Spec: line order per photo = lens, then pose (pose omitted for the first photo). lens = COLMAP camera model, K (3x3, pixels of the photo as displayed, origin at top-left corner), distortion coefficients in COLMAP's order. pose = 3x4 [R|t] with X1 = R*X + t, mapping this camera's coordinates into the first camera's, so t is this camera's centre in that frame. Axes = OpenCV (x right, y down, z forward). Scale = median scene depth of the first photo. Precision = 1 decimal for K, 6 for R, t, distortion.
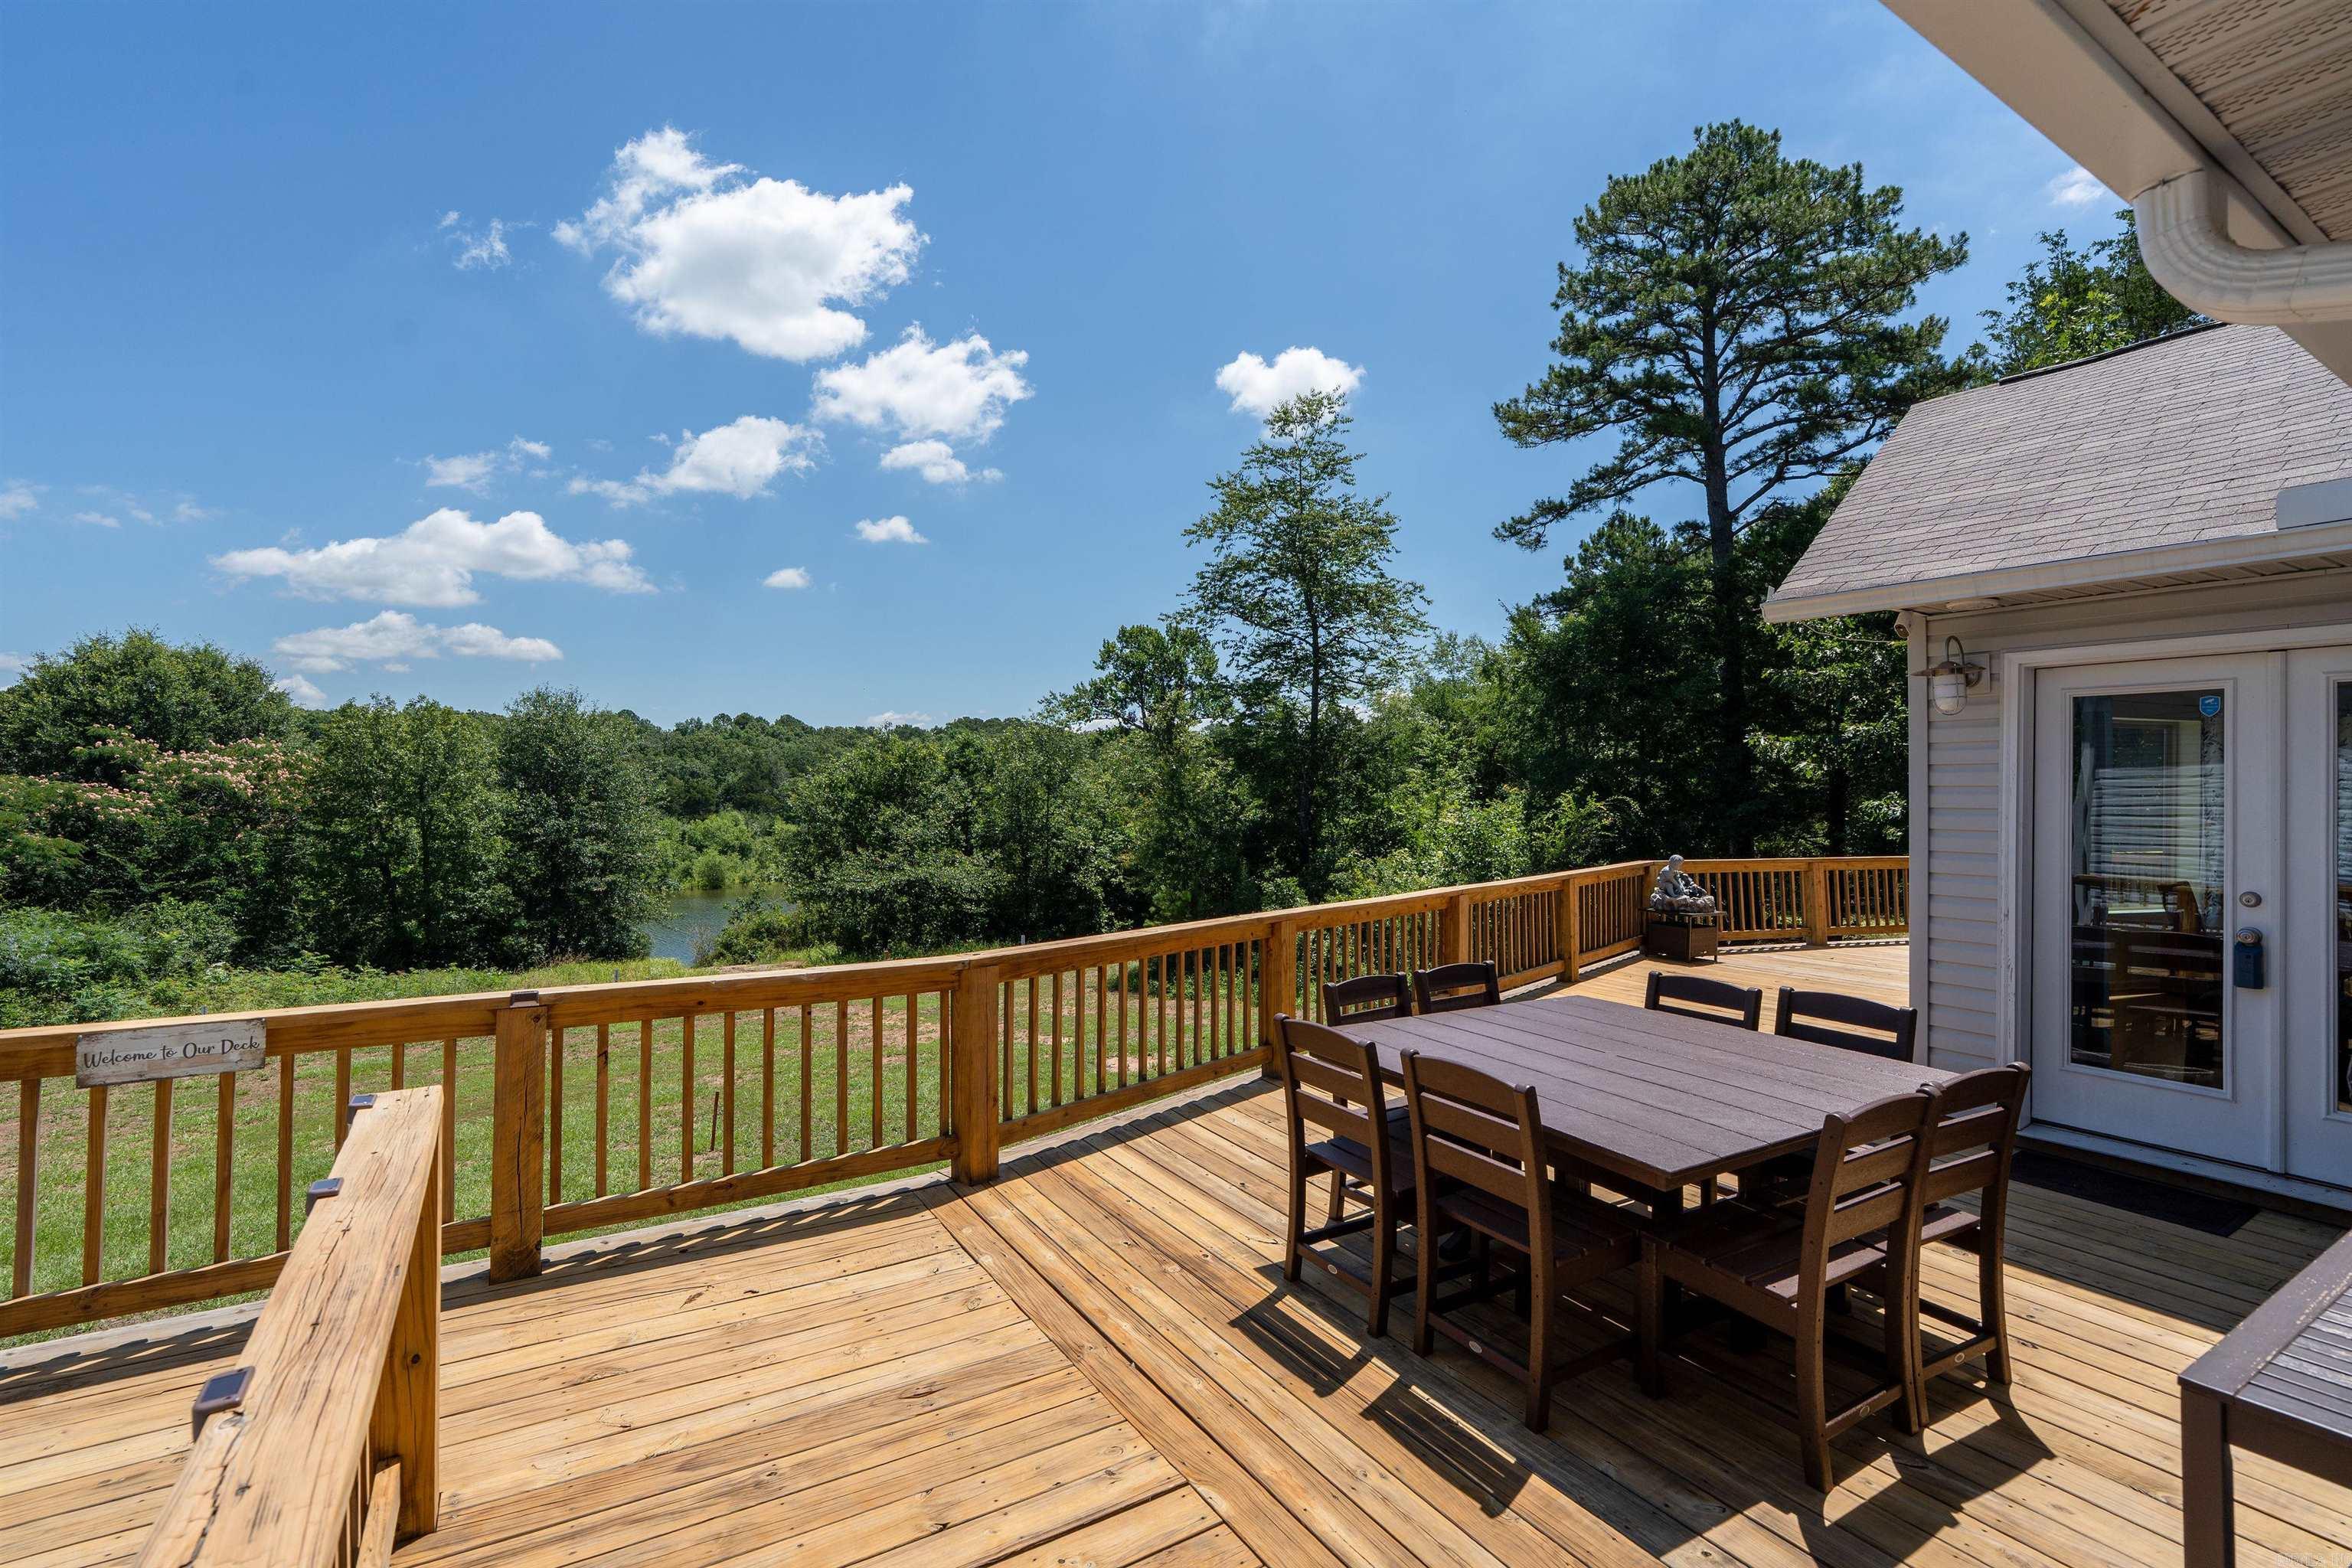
lens RADIAL K [[1053.4, 0, 1167.0], [0, 1053.4, 783.7], [0, 0, 1]] dist [-0.006905, 0.002297]
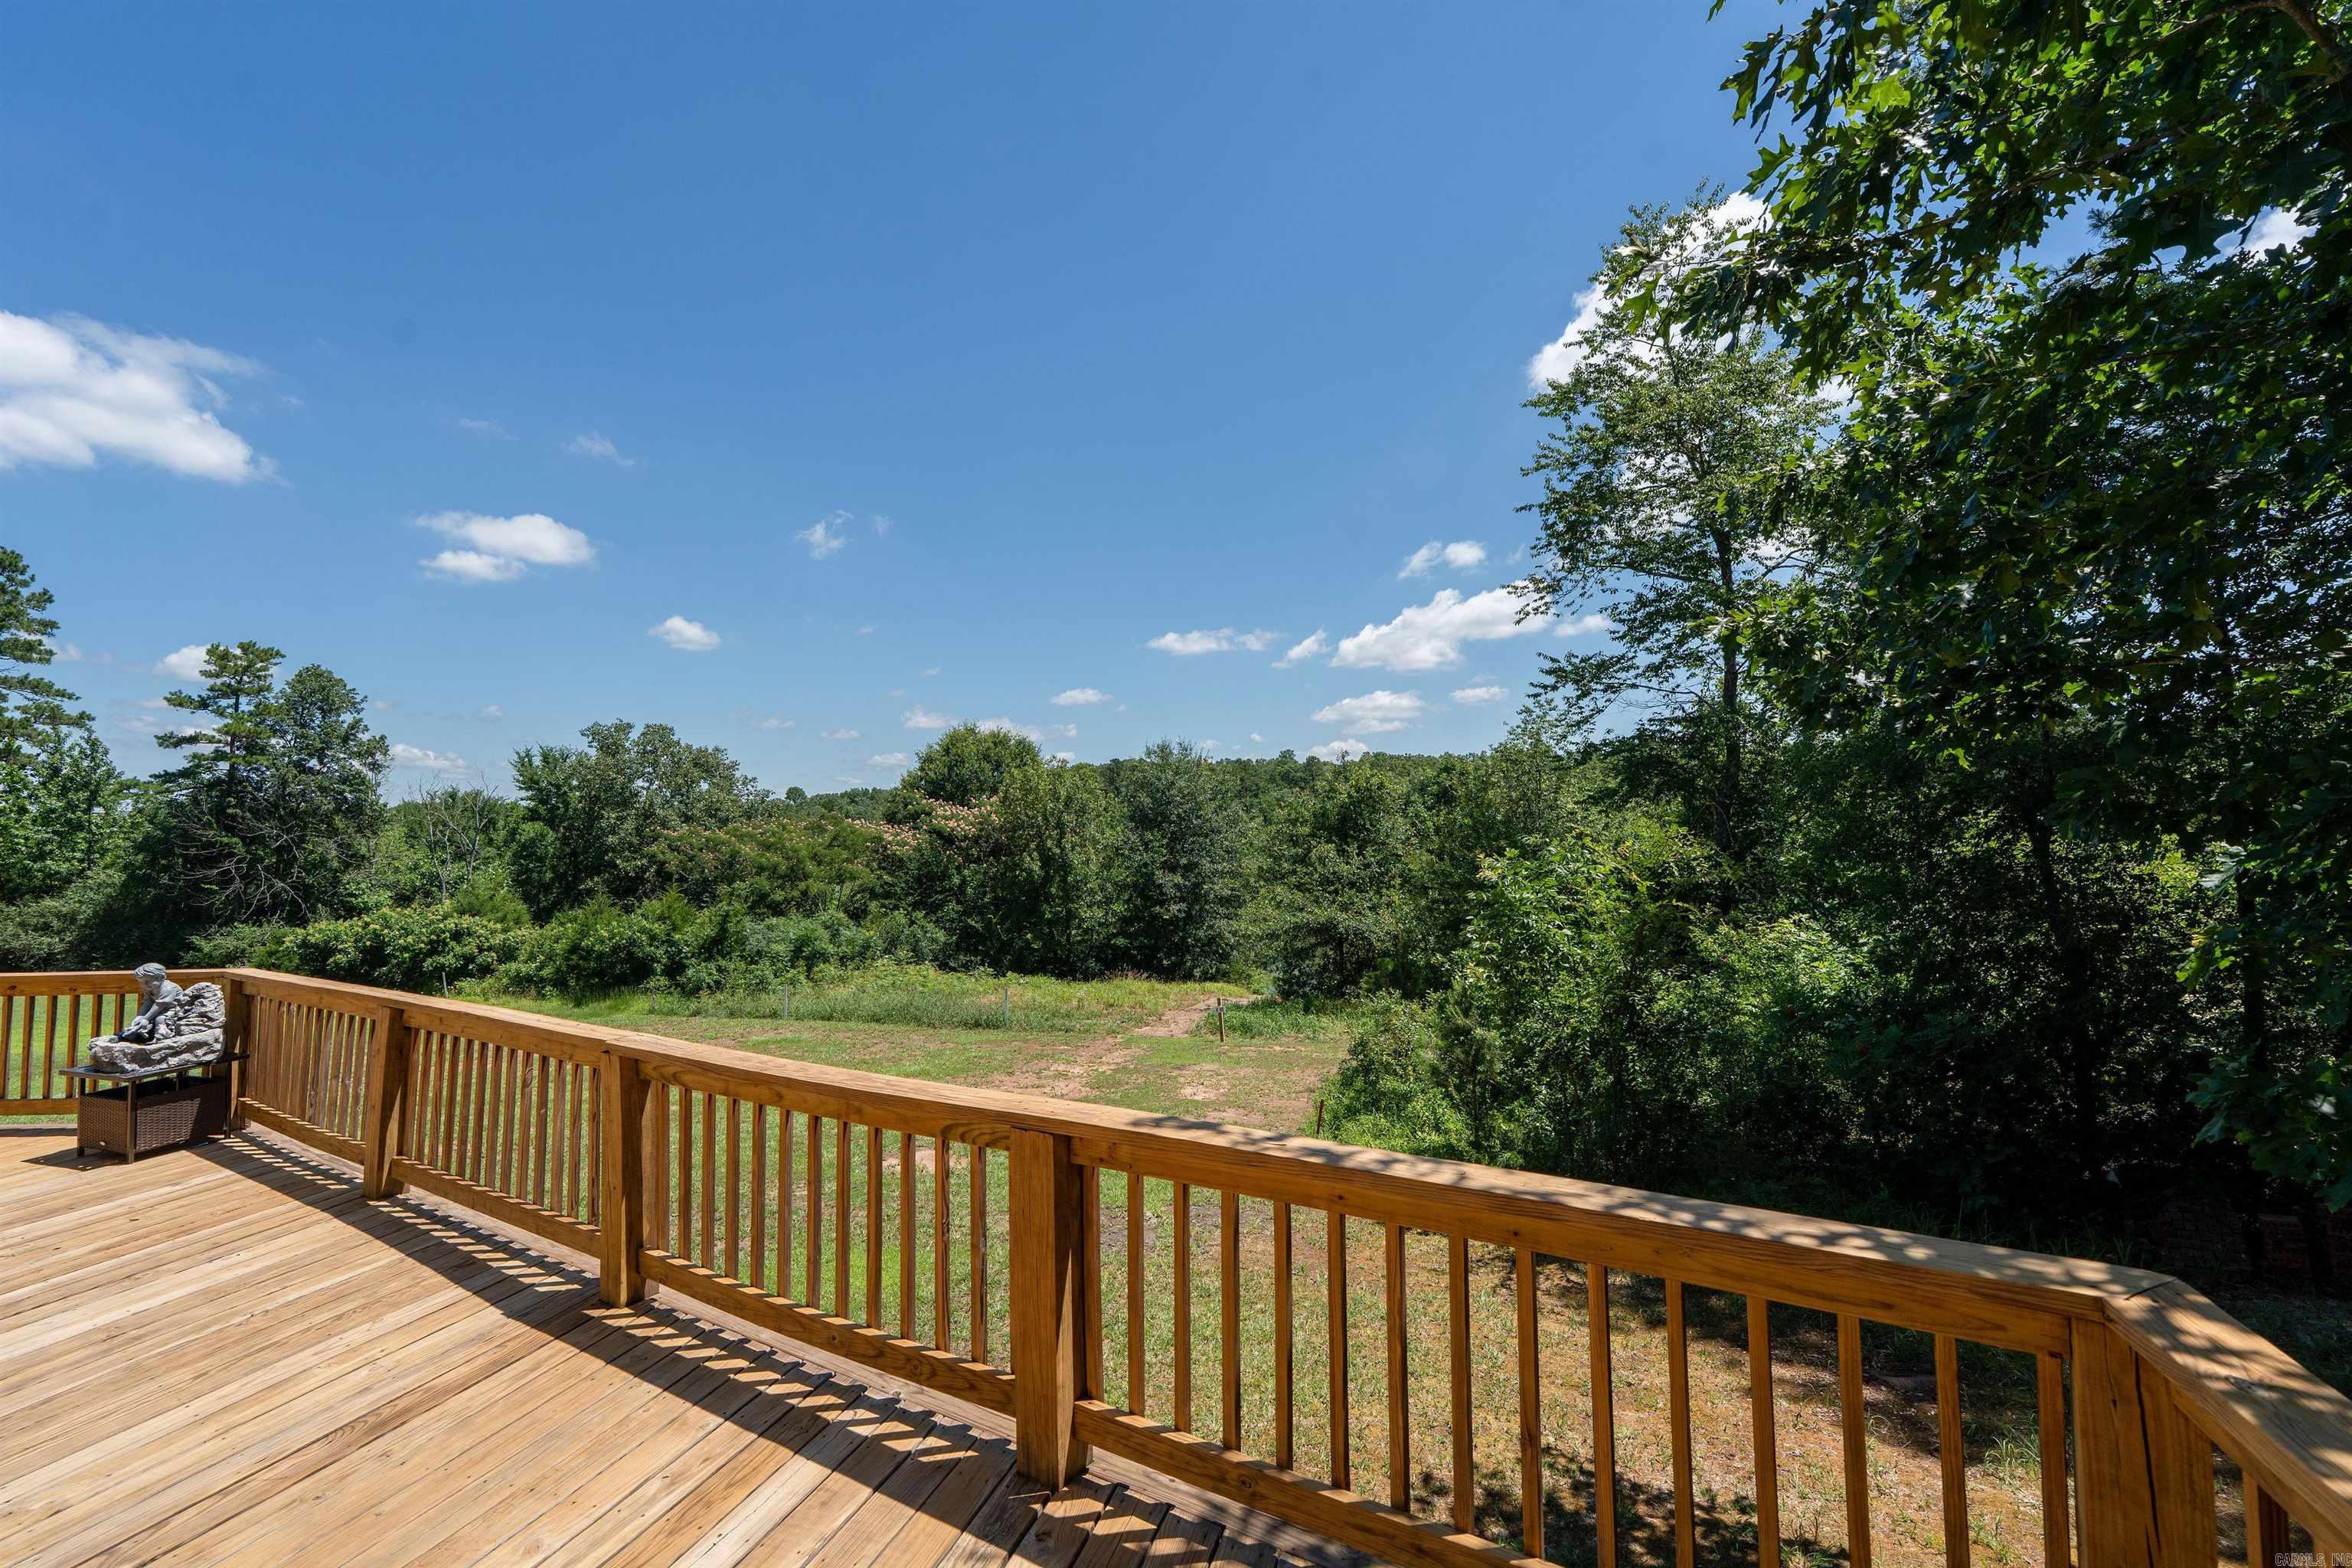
lens RADIAL K [[1053.4, 0, 1164.6], [0, 1053.4, 746.8], [0, 0, 1]] dist [-0.006905, 0.002297]
pose [[0.642051, -0.074801, -0.763004, 0.400961], [0.026405, 0.996796, -0.075501, 0.005554], [0.766207, 0.028328, 0.641969, 0.319335]]
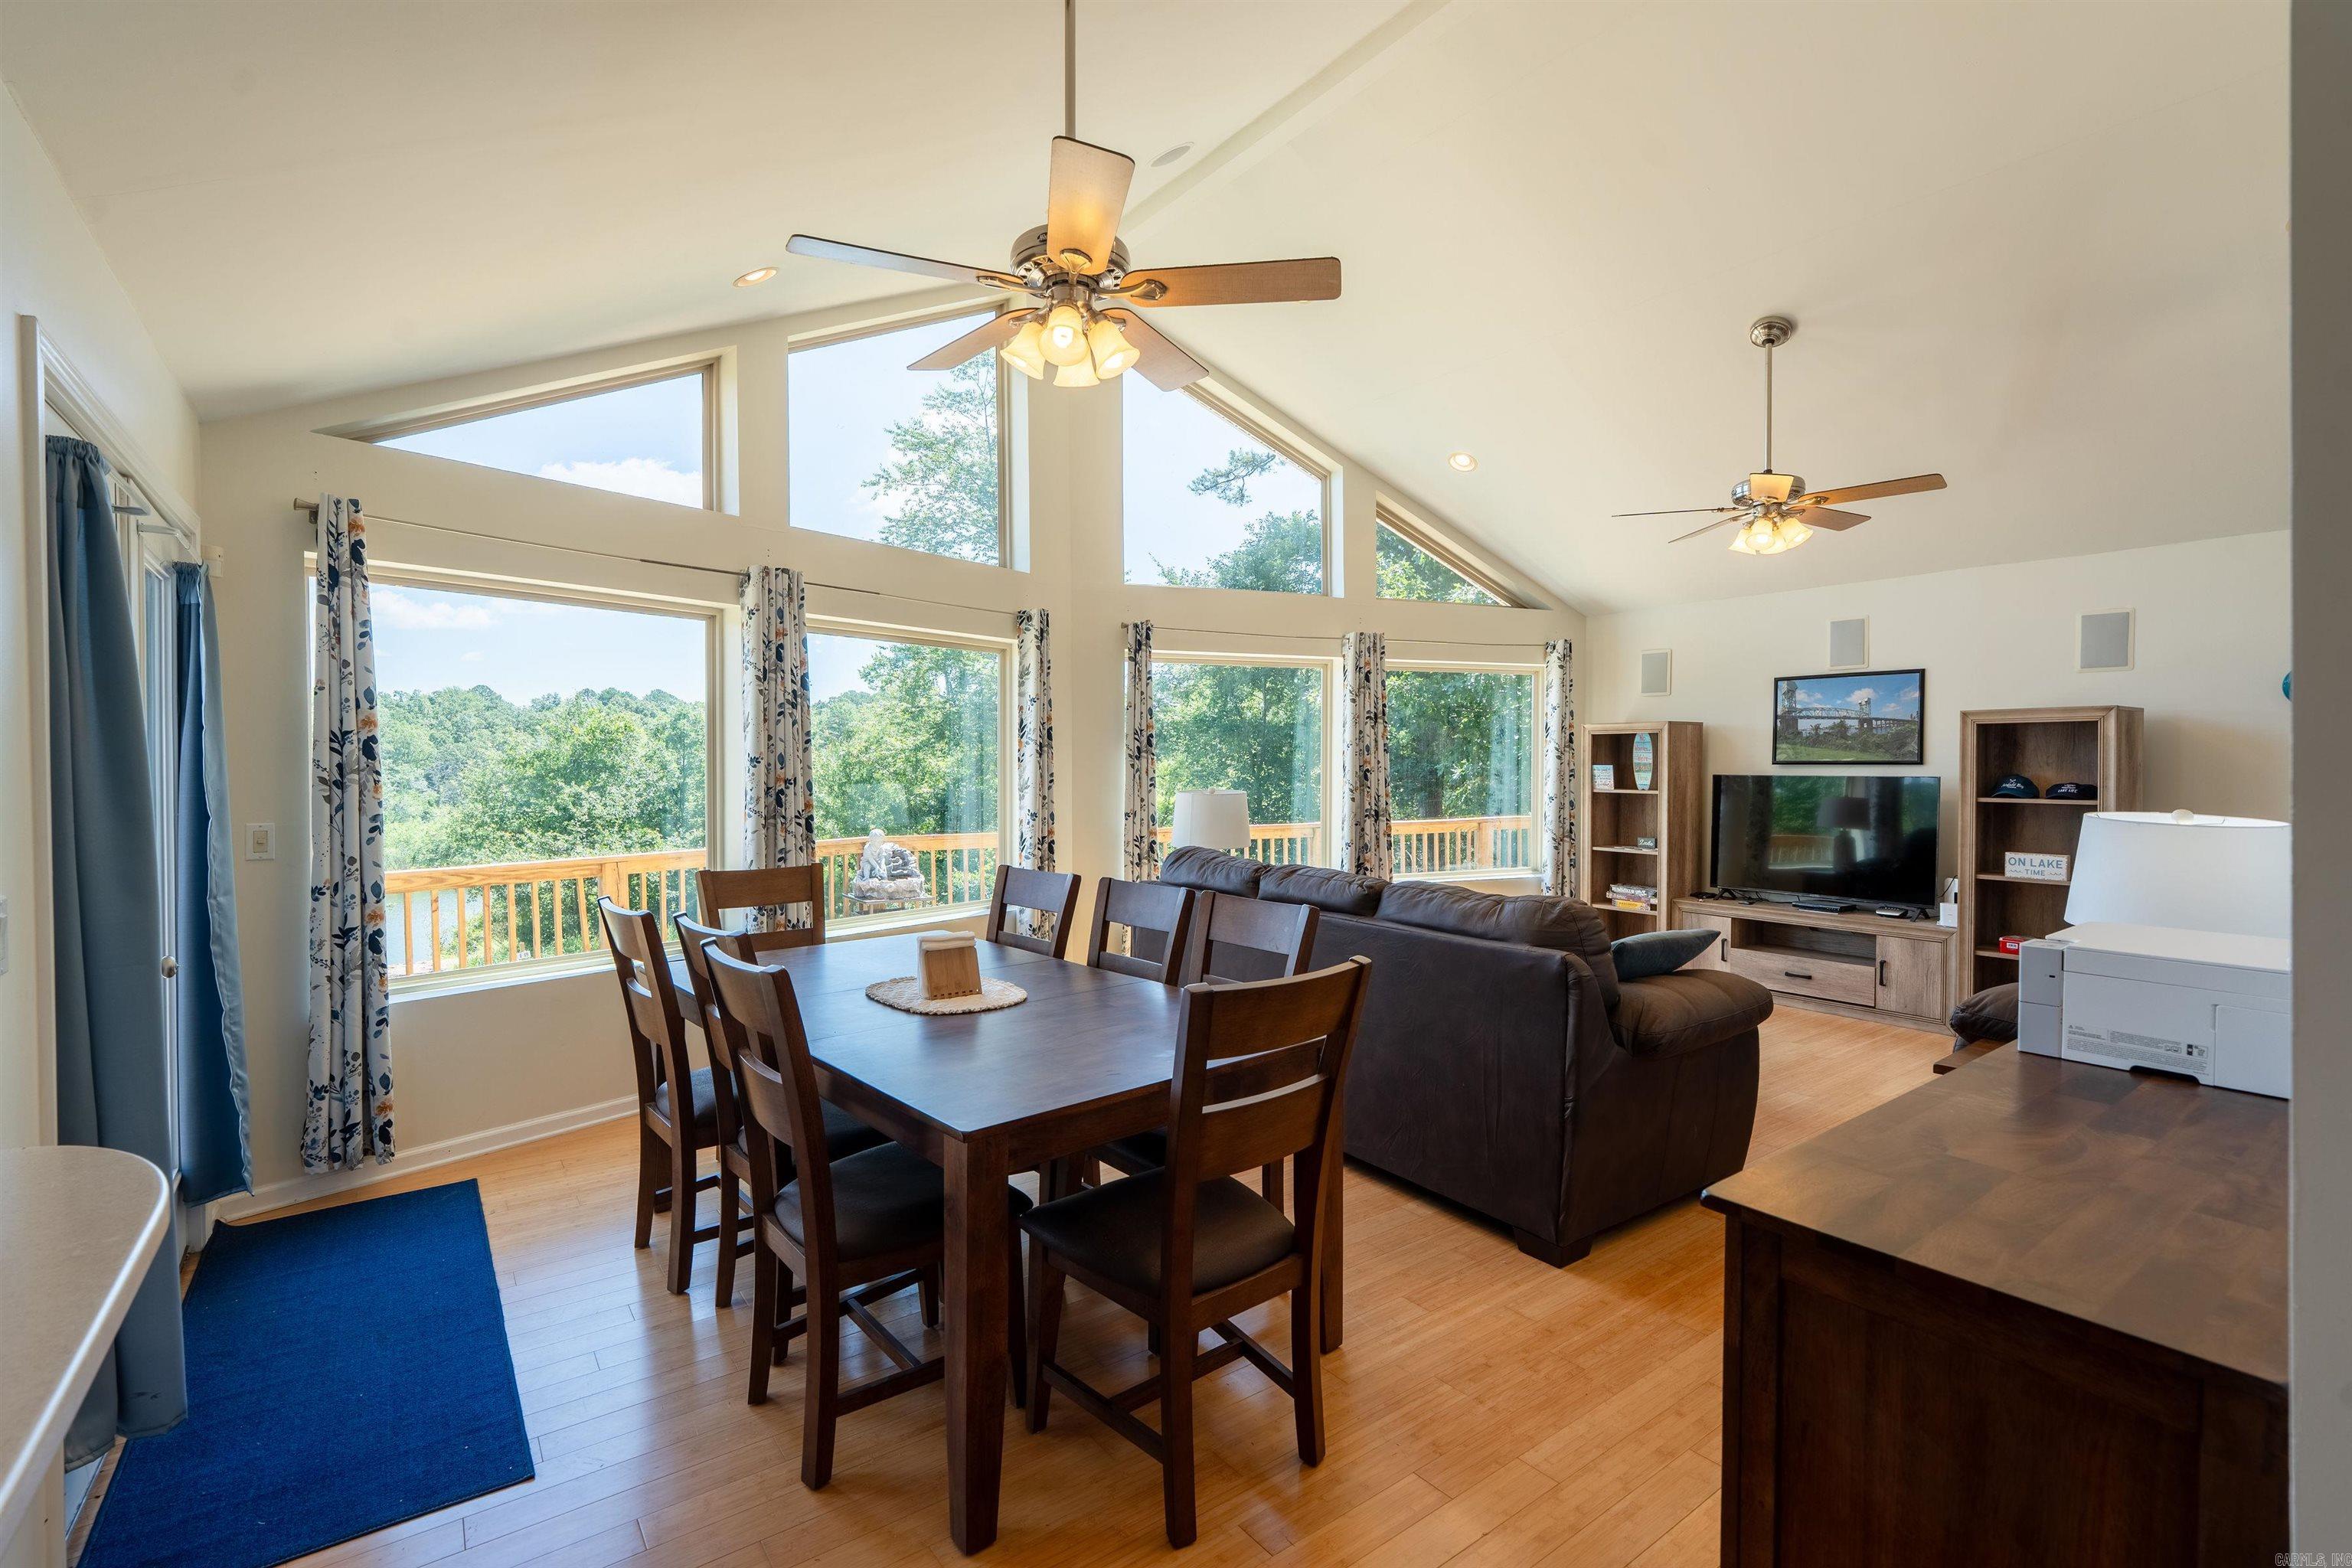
lens RADIAL K [[1053.4, 0, 1170.1], [0, 1053.4, 782.6], [0, 0, 1]] dist [-0.006905, 0.002297]
pose [[0.996920, -0.011668, 0.077549, 0.208099], [0.009825, 0.999661, 0.024100, 0.004270], [-0.077803, -0.023264, 0.996697, 0.050466]]
